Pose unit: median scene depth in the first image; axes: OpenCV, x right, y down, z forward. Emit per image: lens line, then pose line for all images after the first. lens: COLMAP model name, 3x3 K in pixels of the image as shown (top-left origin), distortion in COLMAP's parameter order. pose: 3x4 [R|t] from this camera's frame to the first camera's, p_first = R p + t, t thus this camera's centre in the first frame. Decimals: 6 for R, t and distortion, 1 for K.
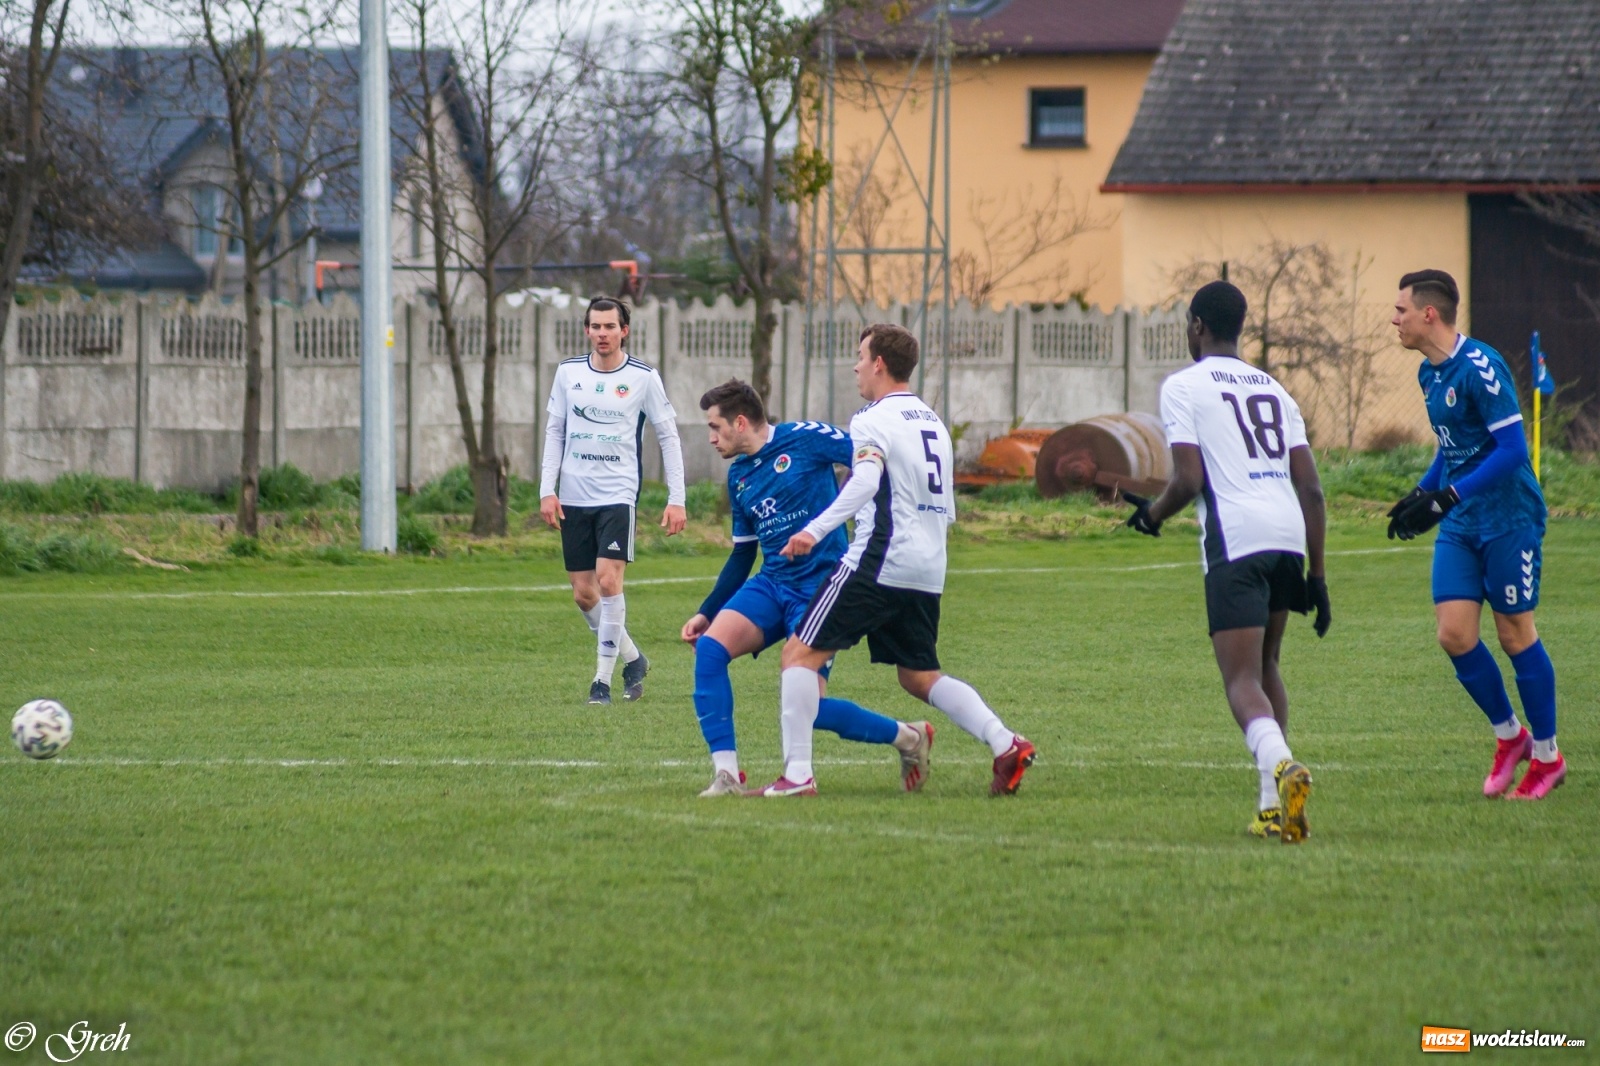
lens RADIAL K [[1511.2, 0, 800.0], [0, 1511.2, 533.0], [0, 0, 1]] dist [0.046398, -0.085665]
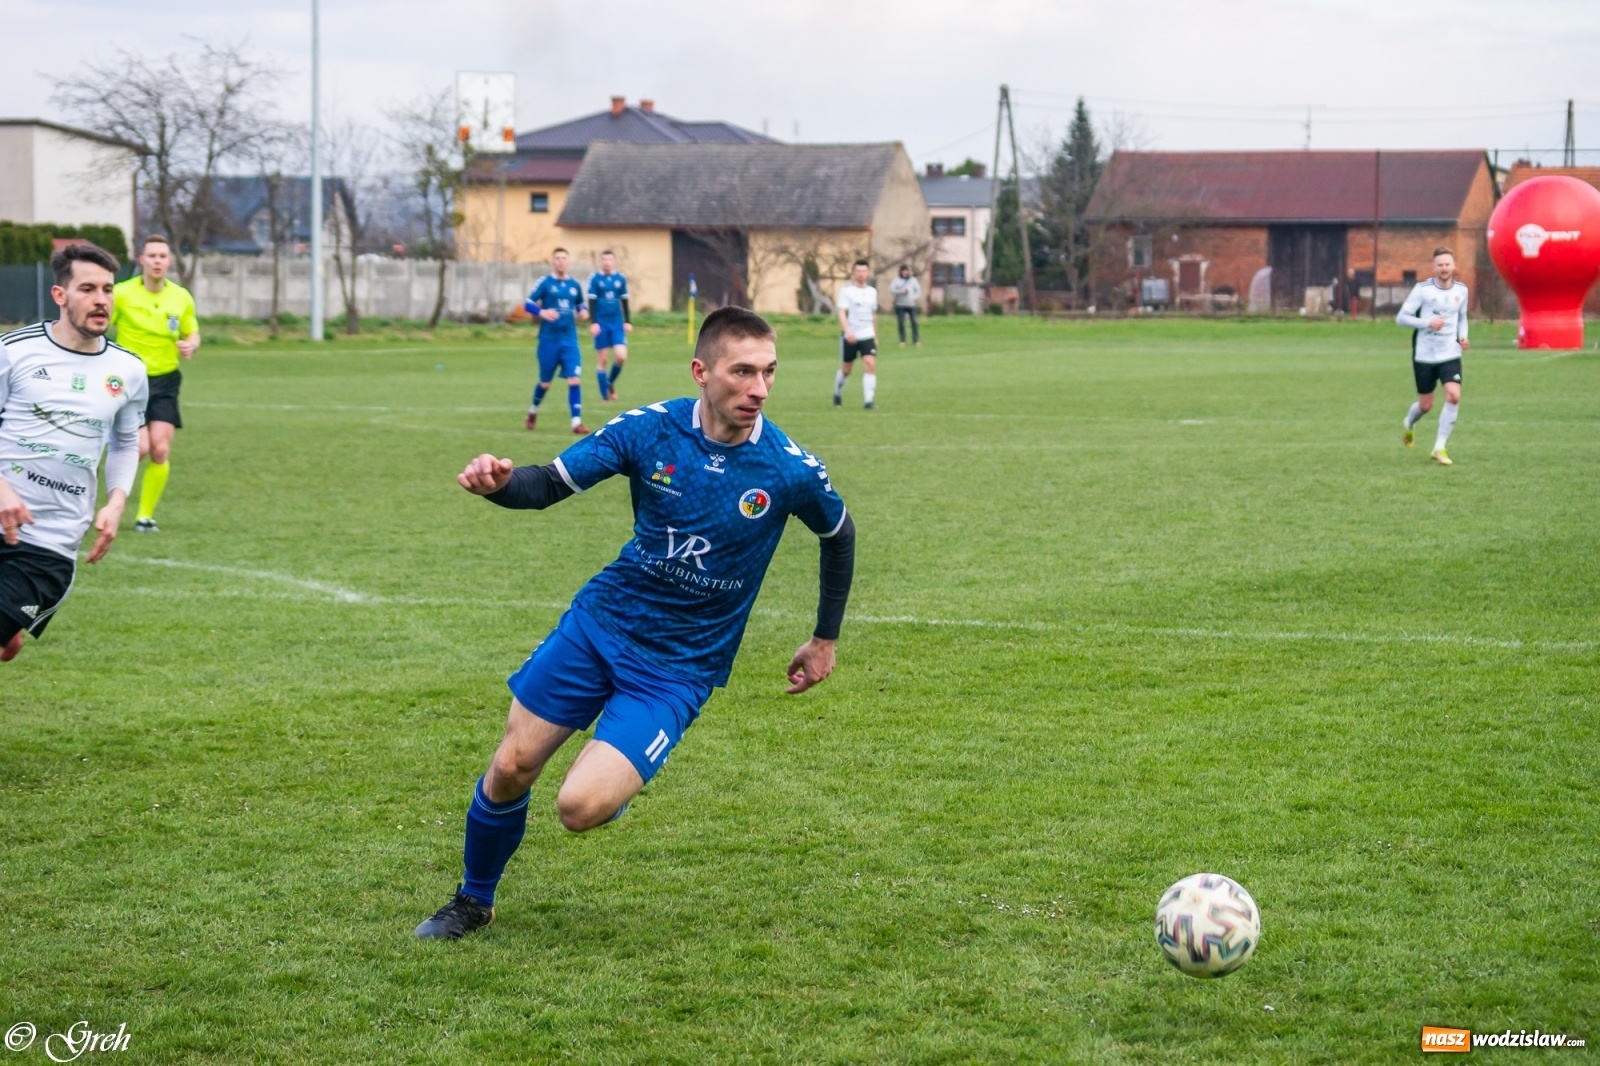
lens RADIAL K [[1511.2, 0, 800.0], [0, 1511.2, 533.0], [0, 0, 1]] dist [0.046398, -0.085665]
pose [[0.999907, 0.010078, 0.009160, 0.679350], [-0.010038, 0.999940, -0.004398, 0.408417], [-0.009204, 0.004305, 0.999948, -2.089940]]
